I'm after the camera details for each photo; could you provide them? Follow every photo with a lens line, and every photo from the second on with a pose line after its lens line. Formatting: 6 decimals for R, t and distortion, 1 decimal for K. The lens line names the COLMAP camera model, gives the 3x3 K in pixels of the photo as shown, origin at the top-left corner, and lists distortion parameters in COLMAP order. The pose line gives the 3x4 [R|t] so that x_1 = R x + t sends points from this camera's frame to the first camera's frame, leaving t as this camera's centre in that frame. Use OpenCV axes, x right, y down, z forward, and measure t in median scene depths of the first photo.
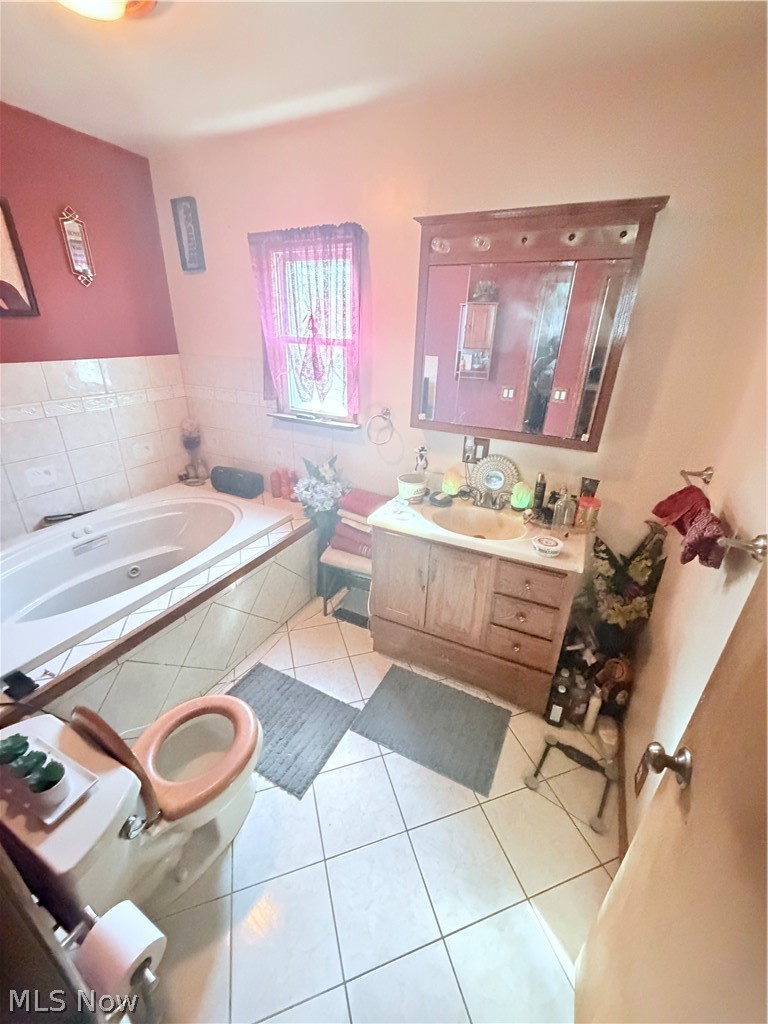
lens RADIAL K [[411.0, 0, 385.4], [0, 411.0, 510.8], [0, 0, 1]] dist [-0.001063, 0.000793]
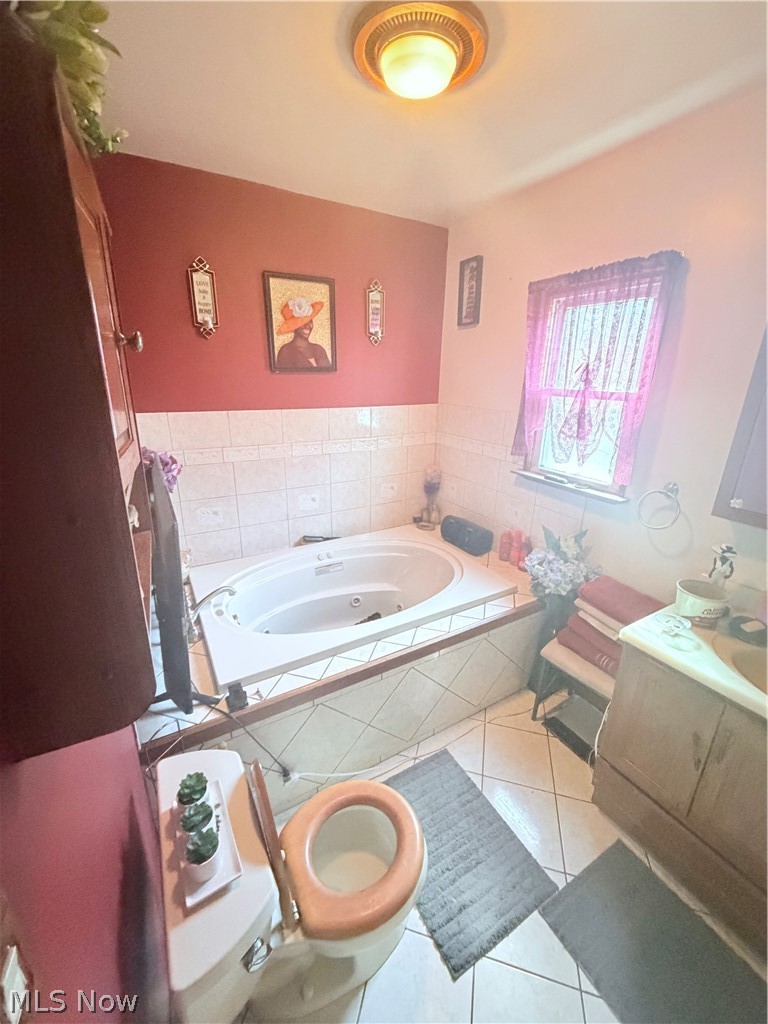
lens RADIAL K [[411.0, 0, 384.3], [0, 411.0, 510.4], [0, 0, 1]] dist [-0.001063, 0.000793]
pose [[0.838066, 0.160686, -0.521368, -0.041842], [-0.213315, 0.976078, -0.042062, -0.060301], [0.502137, 0.146467, 0.852295, 0.115254]]
